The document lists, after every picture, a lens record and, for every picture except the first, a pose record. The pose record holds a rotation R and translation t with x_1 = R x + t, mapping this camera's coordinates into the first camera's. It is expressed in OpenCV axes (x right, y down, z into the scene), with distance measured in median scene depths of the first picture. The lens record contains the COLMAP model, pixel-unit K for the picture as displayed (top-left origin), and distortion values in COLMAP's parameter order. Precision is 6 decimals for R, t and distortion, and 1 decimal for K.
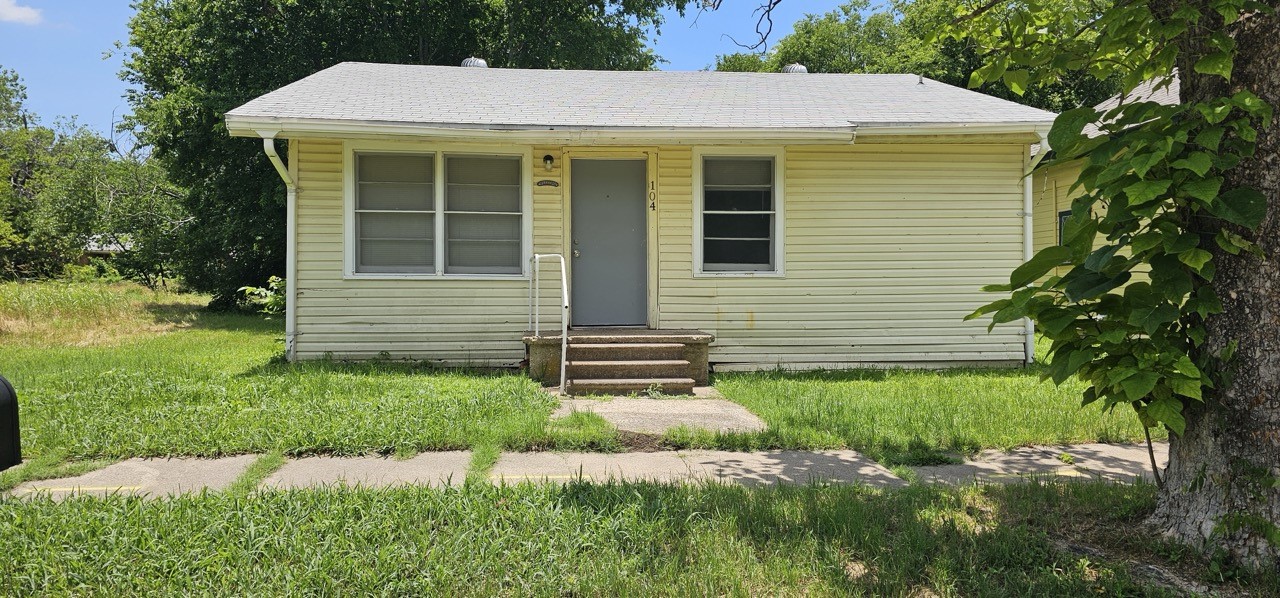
lens RADIAL K [[874.3, 0, 642.0], [0, 874.3, 293.9], [0, 0, 1]] dist [0.045371, -0.014801]
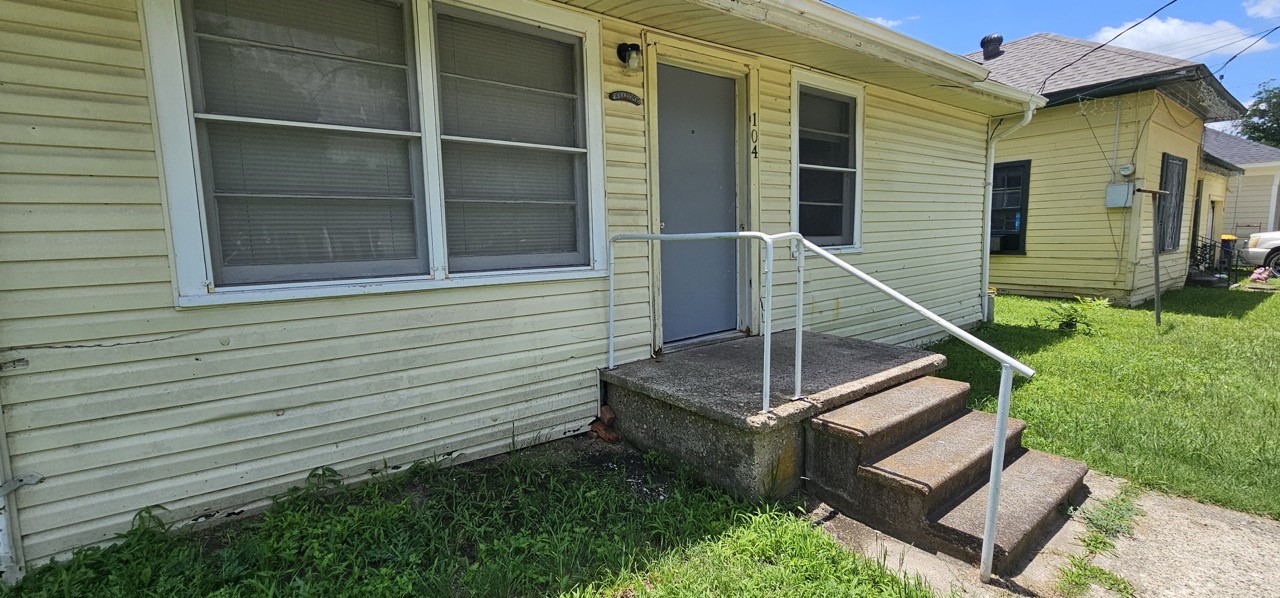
lens RADIAL K [[542.1, 0, 630.8], [0, 542.1, 302.1], [0, 0, 1]] dist [-0.009281, 0.000146]
pose [[0.843336, -0.085838, 0.530486, -0.299665], [0.024120, 0.992212, 0.122206, -0.041174], [-0.536844, -0.090266, 0.838839, 0.714509]]
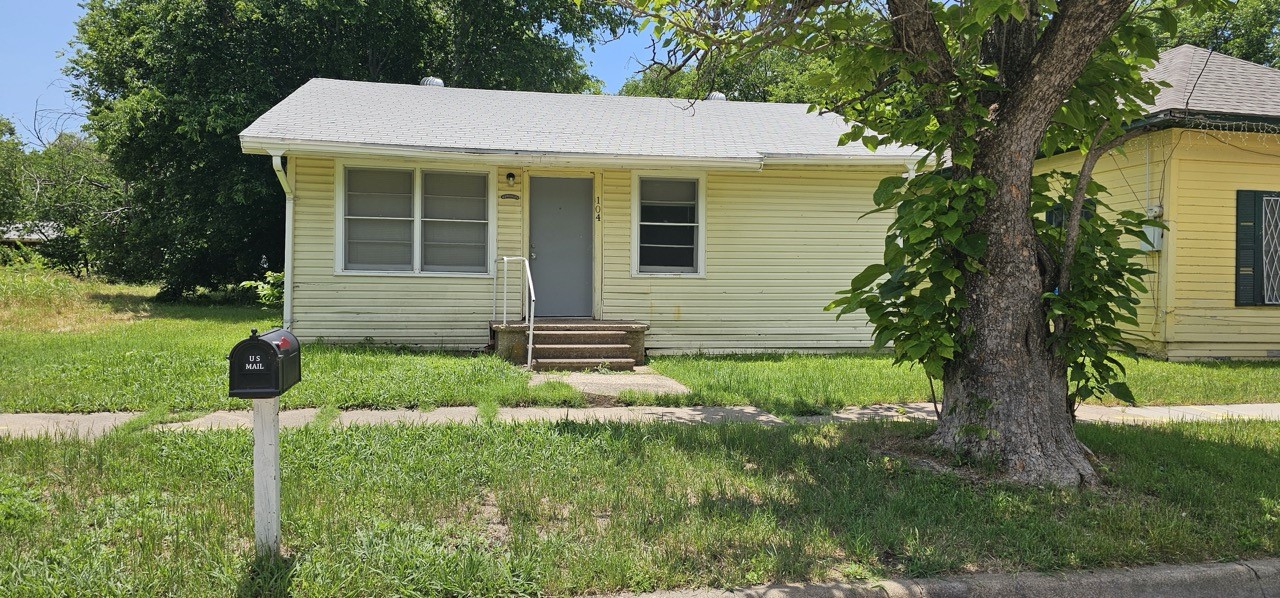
lens RADIAL K [[874.3, 0, 646.6], [0, 874.3, 295.5], [0, 0, 1]] dist [0.045371, -0.014801]
pose [[0.995197, 0.010562, 0.097322, -0.037852], [-0.011237, 0.999916, 0.006393, -0.001696], [-0.097246, -0.007456, 0.995232, -0.209690]]
